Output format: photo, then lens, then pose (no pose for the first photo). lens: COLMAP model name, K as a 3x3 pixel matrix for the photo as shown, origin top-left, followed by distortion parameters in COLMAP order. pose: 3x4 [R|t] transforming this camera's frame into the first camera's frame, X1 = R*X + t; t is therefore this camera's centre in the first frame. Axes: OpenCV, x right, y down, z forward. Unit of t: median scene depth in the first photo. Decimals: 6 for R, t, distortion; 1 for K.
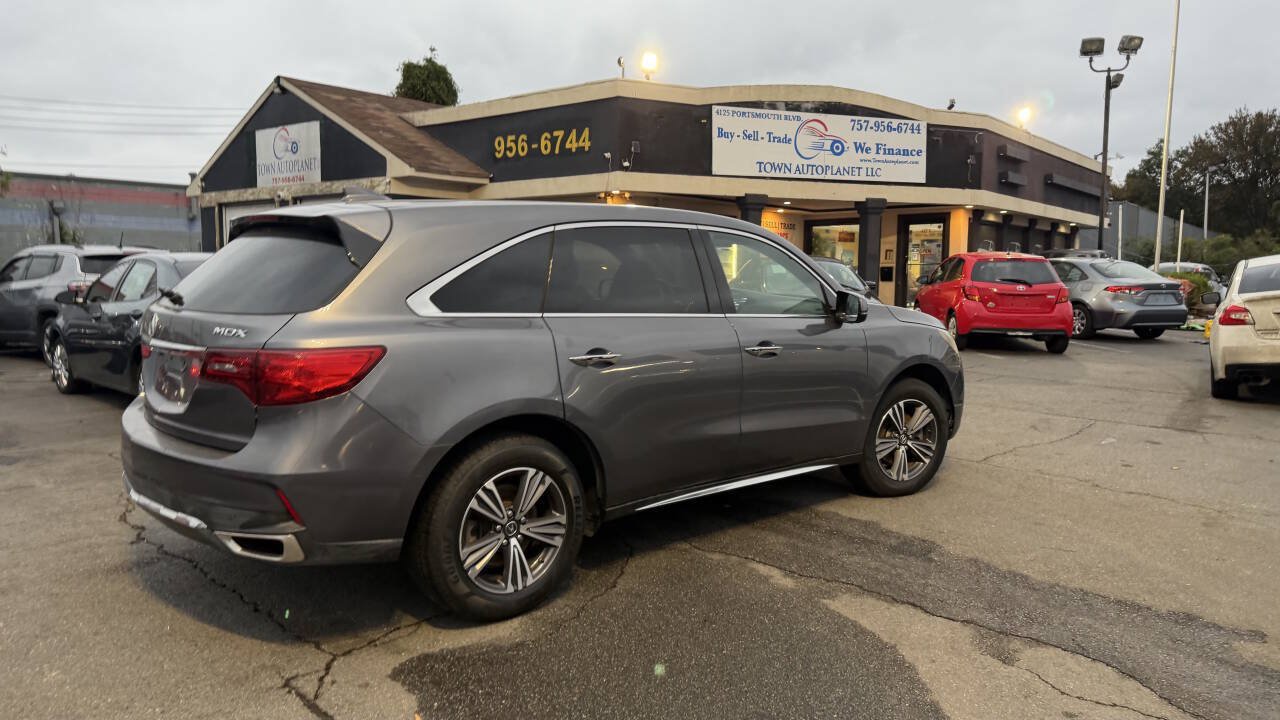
lens RADIAL K [[900.2, 0, 645.8], [0, 900.2, 365.2], [0, 0, 1]] dist [0.072988, -0.096130]
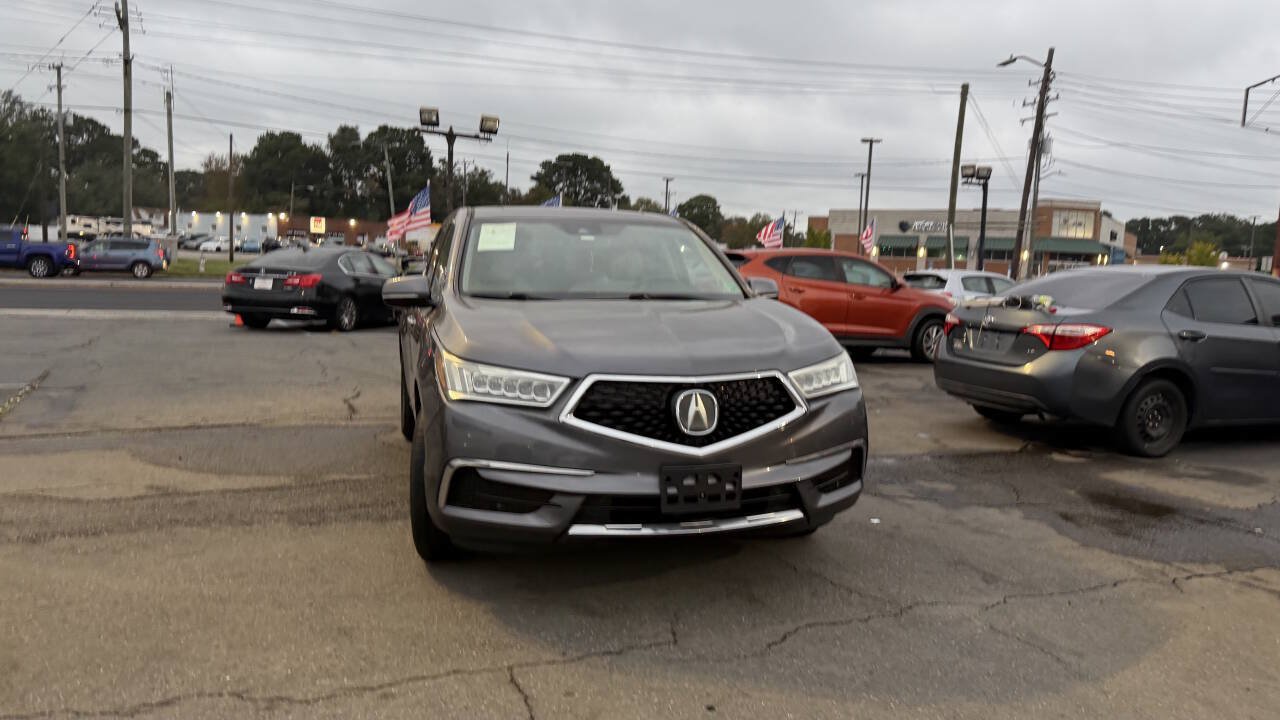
lens RADIAL K [[900.2, 0, 649.1], [0, 900.2, 365.1], [0, 0, 1]] dist [0.072988, -0.096130]
pose [[-0.422969, 0.085109, -0.902138, 0.292855], [-0.135533, 0.978438, 0.155852, -0.051122], [0.895951, 0.188190, -0.402314, 0.481502]]
